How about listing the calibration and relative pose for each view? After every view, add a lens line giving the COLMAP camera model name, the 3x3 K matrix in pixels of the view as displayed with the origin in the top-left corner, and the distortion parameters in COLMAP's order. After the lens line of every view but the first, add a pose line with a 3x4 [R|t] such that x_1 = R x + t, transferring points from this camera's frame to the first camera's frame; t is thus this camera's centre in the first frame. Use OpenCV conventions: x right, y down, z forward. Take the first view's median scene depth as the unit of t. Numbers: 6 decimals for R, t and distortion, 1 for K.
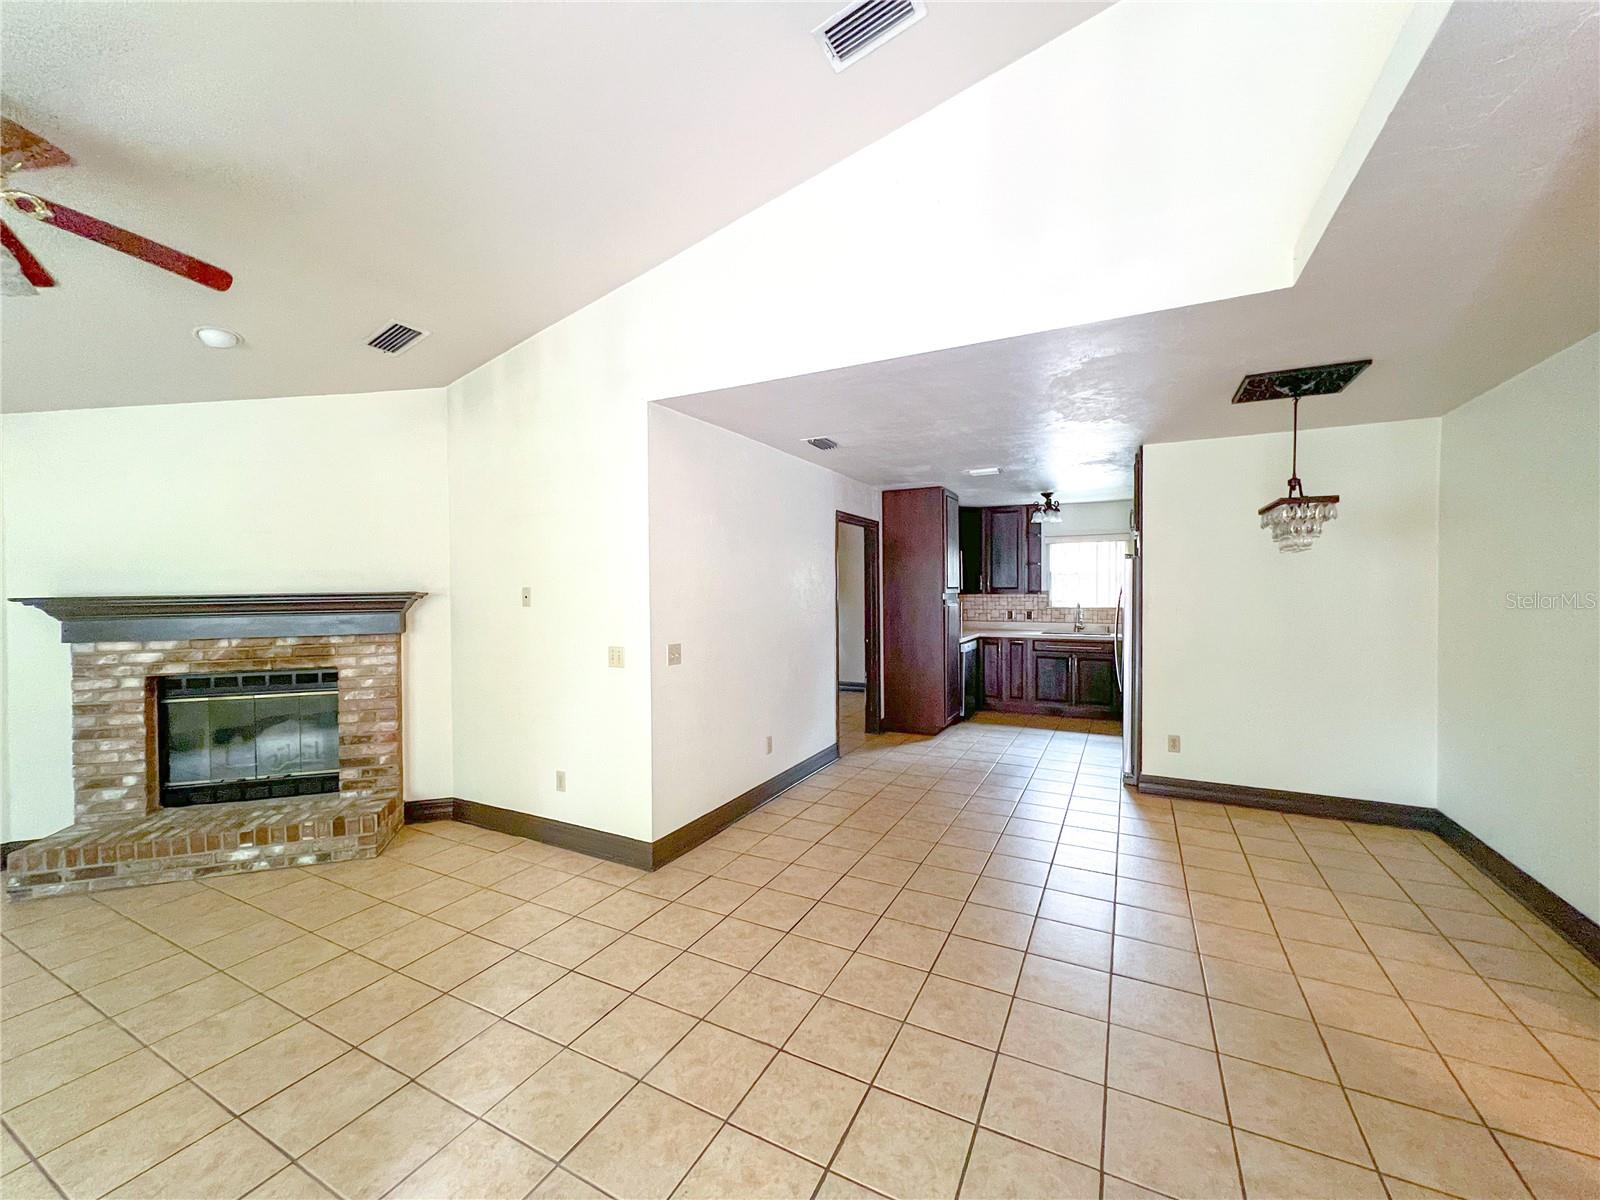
lens RADIAL K [[641.6, 0, 792.2], [0, 641.6, 598.3], [0, 0, 1]] dist [0.002880, 0.000216]
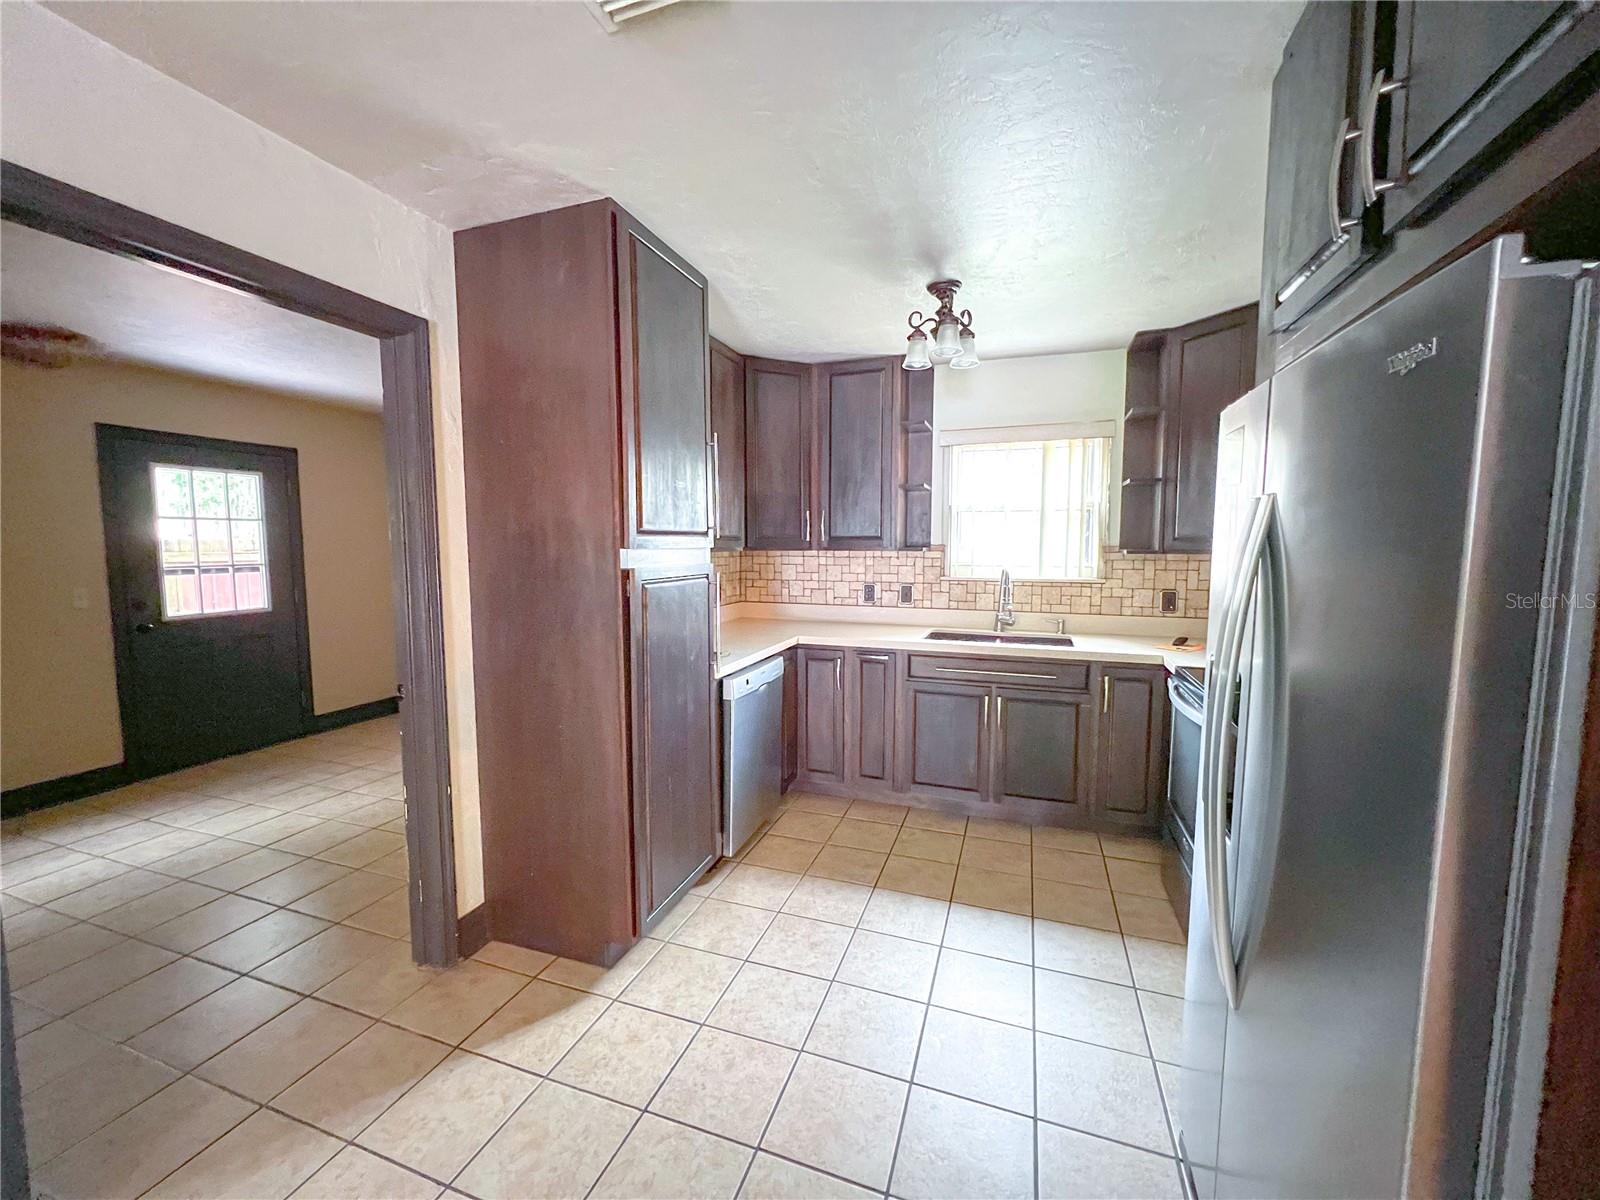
lens RADIAL K [[643.8, 0, 792.9], [0, 643.8, 599.0], [0, 0, 1]] dist [-0.004773, 0.000271]
pose [[0.990803, -0.006322, 0.135162, 0.388680], [-0.003556, 0.997346, 0.072714, -0.009652], [-0.135263, -0.072526, 0.988152, 0.942525]]
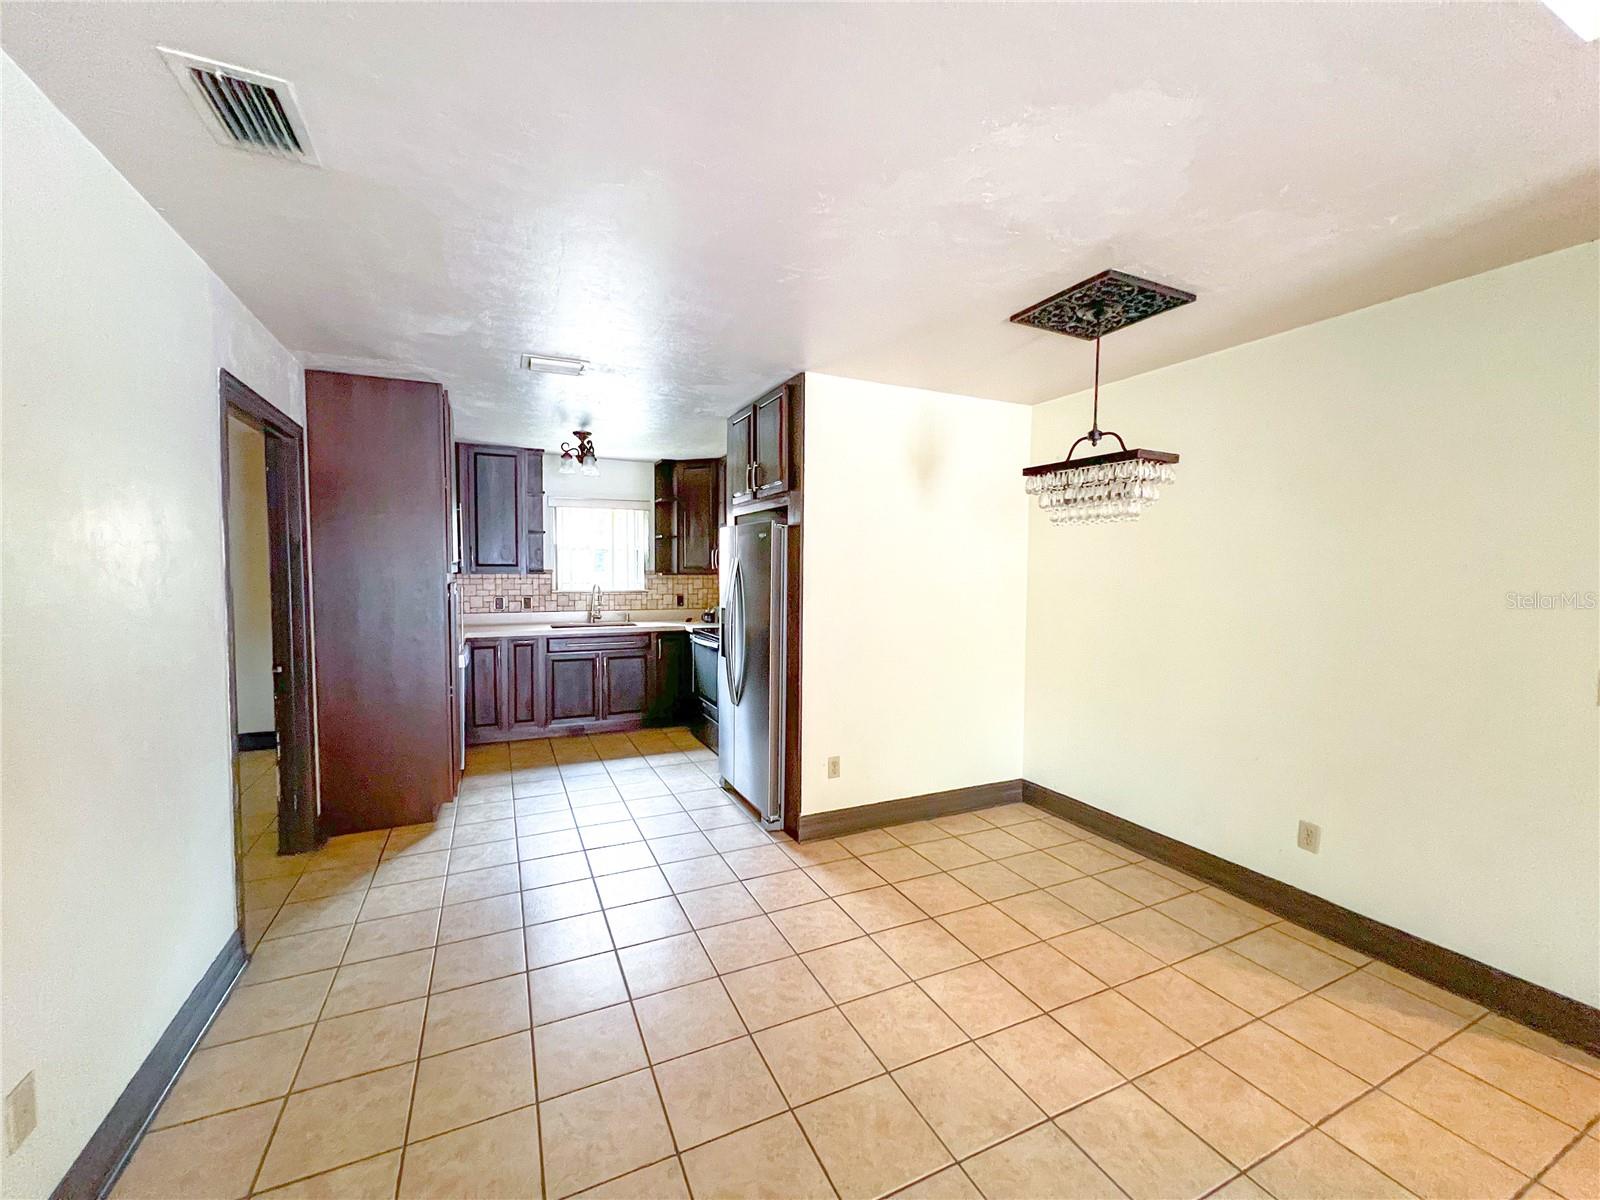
lens RADIAL K [[641.6, 0, 798.8], [0, 641.6, 598.4], [0, 0, 1]] dist [0.002880, 0.000216]
pose [[0.600191, -0.028330, 0.799355, -0.050830], [0.001737, 0.999416, 0.034116, -0.005742], [-0.799855, -0.019088, 0.599890, 0.566820]]
